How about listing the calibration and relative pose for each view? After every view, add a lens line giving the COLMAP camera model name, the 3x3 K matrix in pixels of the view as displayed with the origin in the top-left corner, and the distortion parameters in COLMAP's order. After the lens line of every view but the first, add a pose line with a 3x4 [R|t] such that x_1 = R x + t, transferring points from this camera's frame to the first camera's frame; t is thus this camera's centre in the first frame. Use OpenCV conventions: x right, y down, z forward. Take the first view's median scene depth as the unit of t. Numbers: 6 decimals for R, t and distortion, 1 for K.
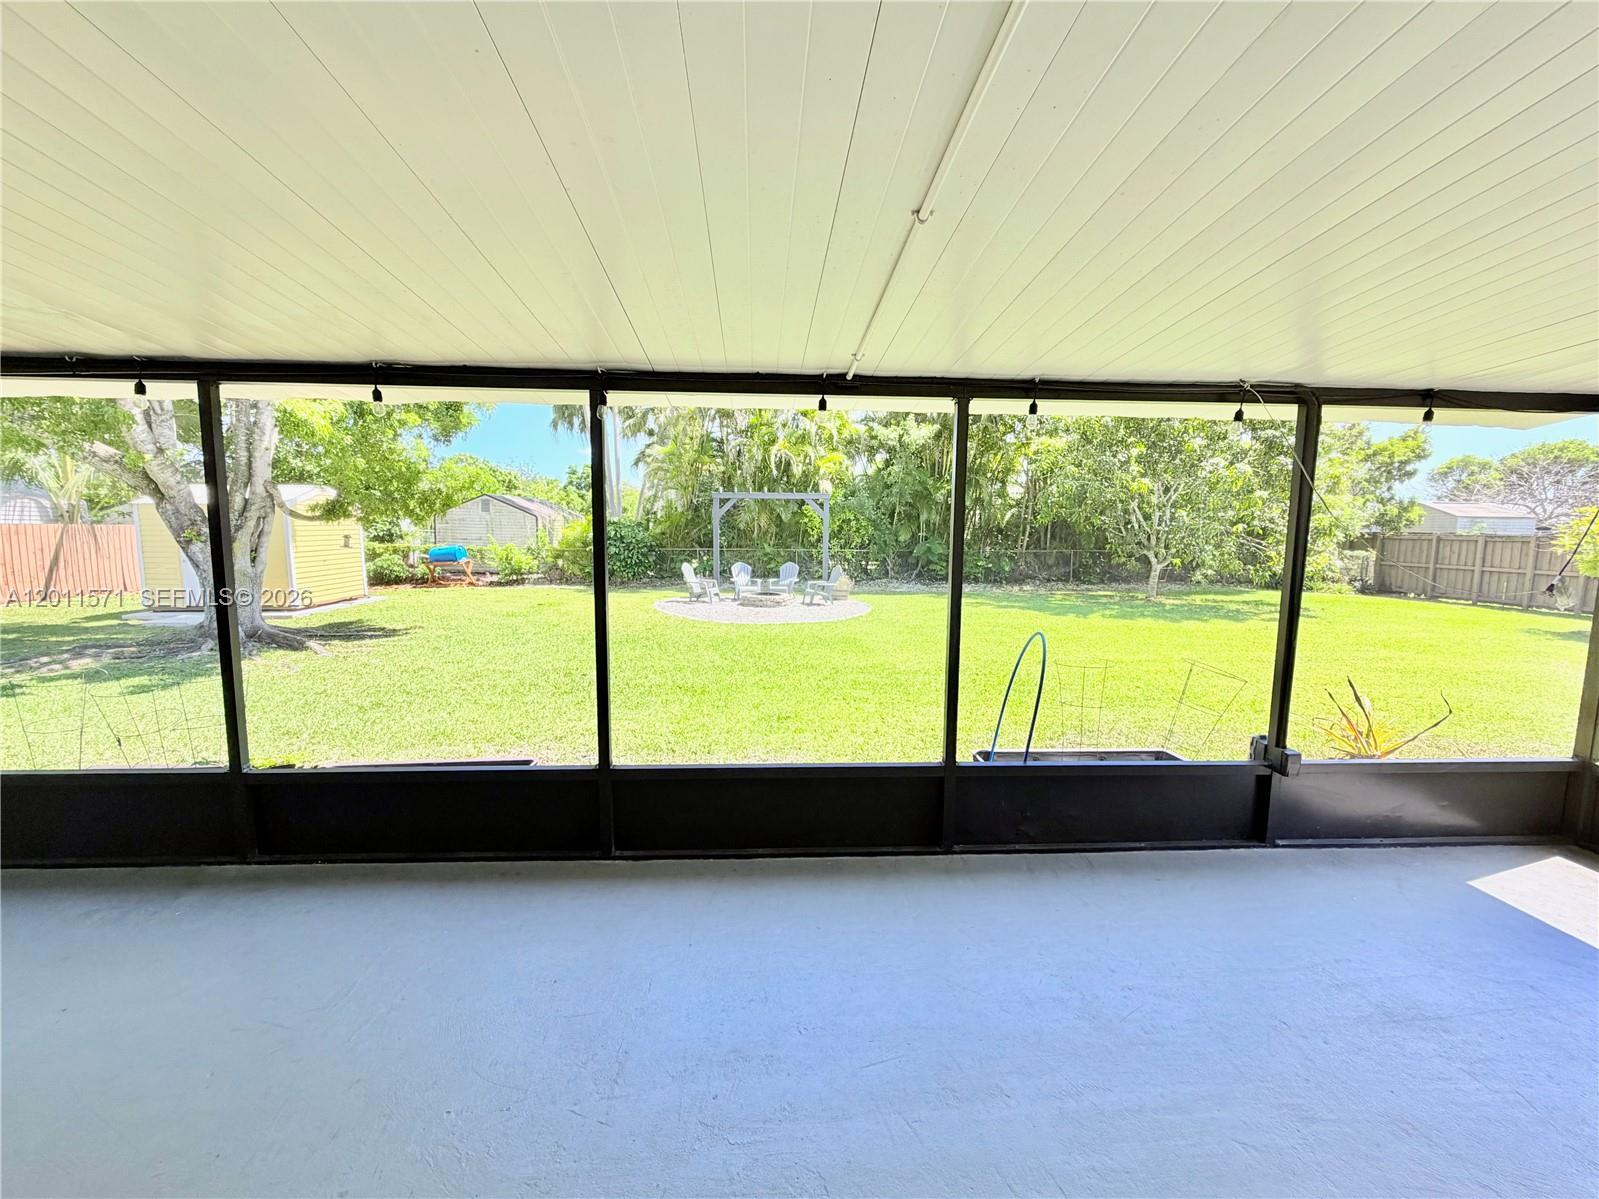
lens RADIAL K [[657.4, 0, 796.9], [0, 657.4, 593.3], [0, 0, 1]] dist [0.003673, 0.000030]
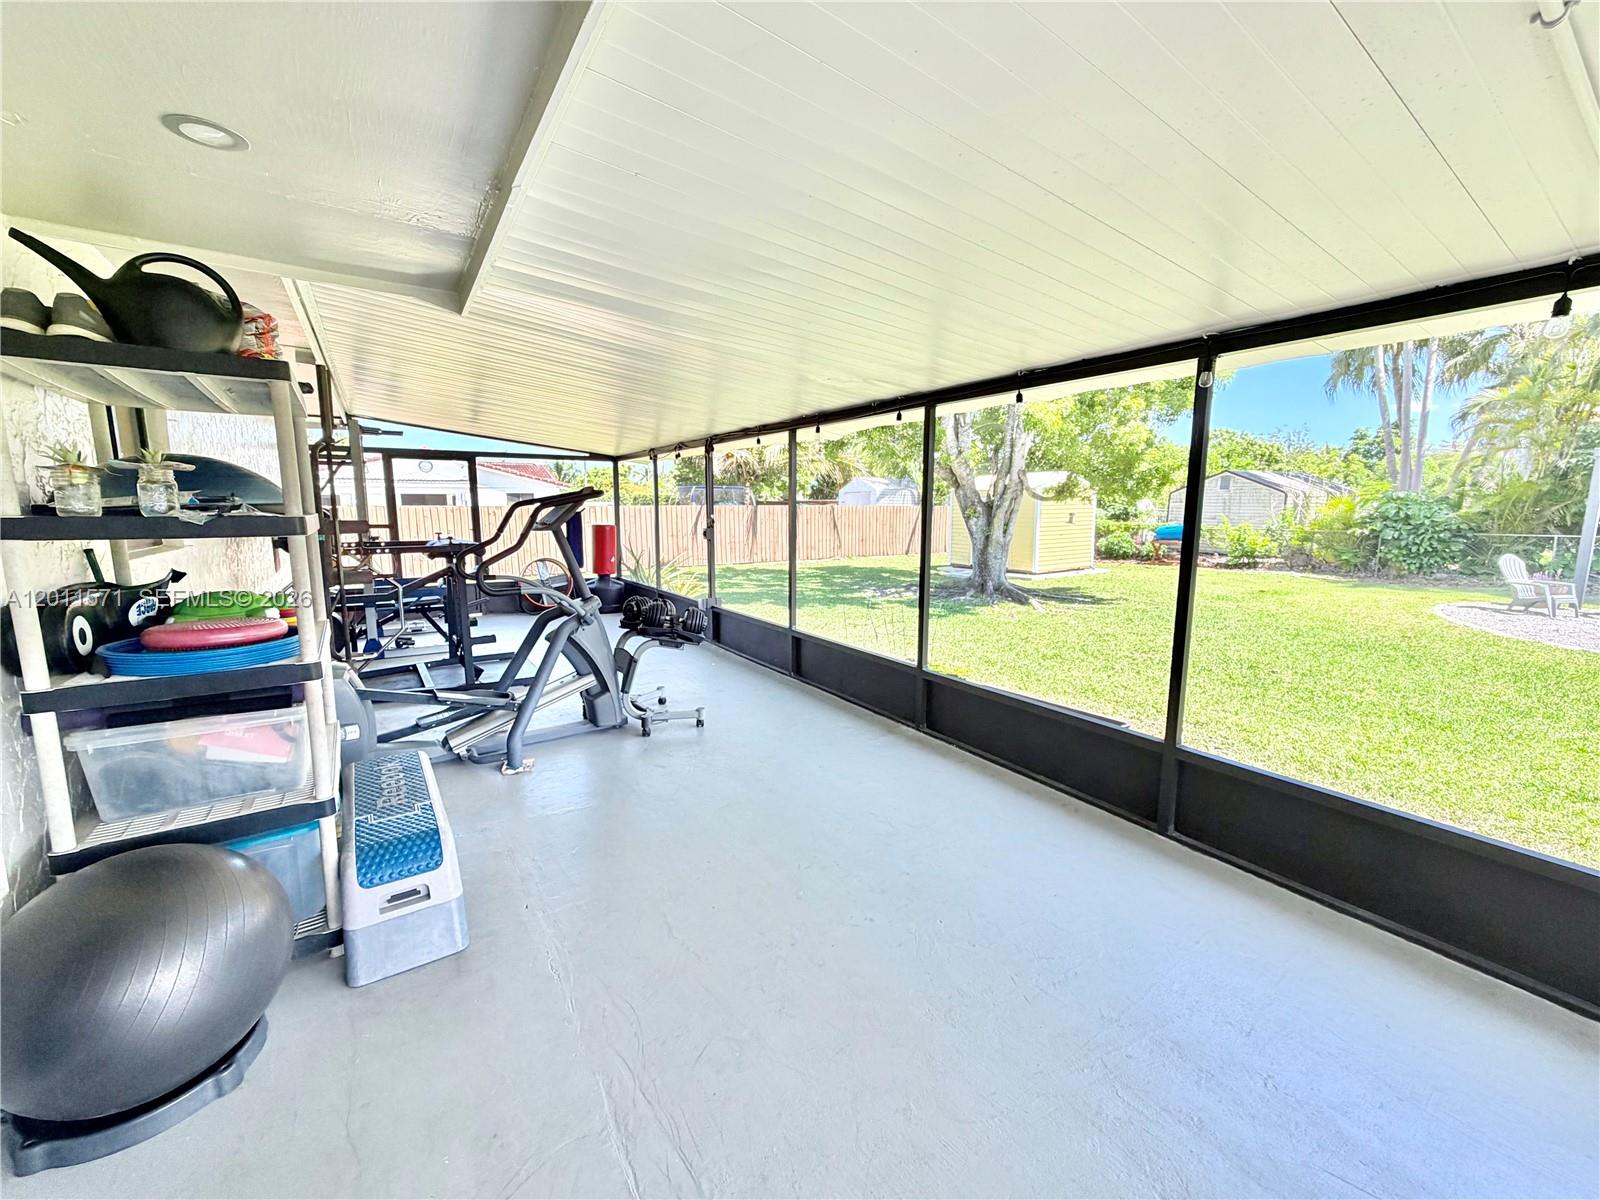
lens RADIAL K [[639.9, 0, 795.4], [0, 639.9, 600.9], [0, 0, 1]] dist [0.007108, -0.000063]
pose [[0.500822, 0.120688, -0.857095, 0.043495], [-0.081707, 0.992401, 0.091997, 0.001300], [0.861685, 0.023957, 0.506878, 0.002977]]
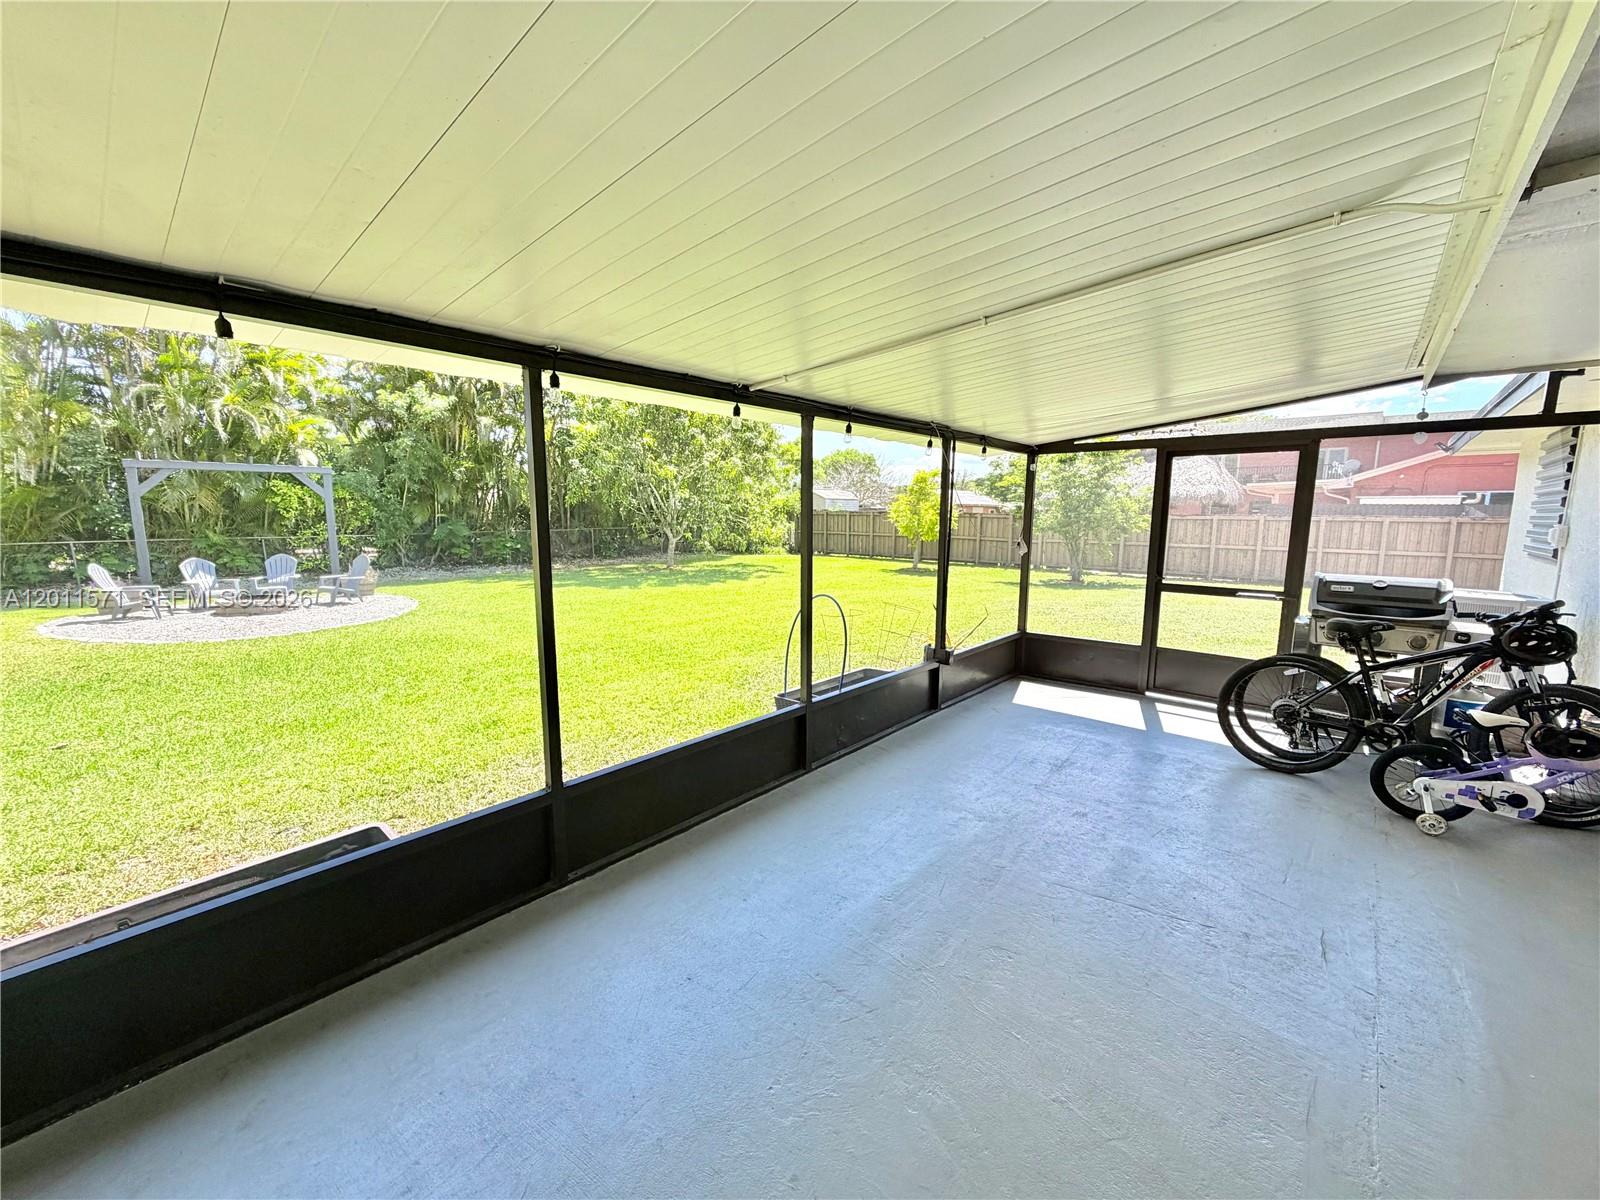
lens RADIAL K [[639.9, 0, 795.4], [0, 639.9, 600.9], [0, 0, 1]] dist [0.007108, -0.000063]
pose [[0.708298, -0.108014, 0.697600, -0.125004], [0.073441, 0.994137, 0.079362, -0.008182], [-0.702082, -0.004980, 0.712078, 0.023663]]
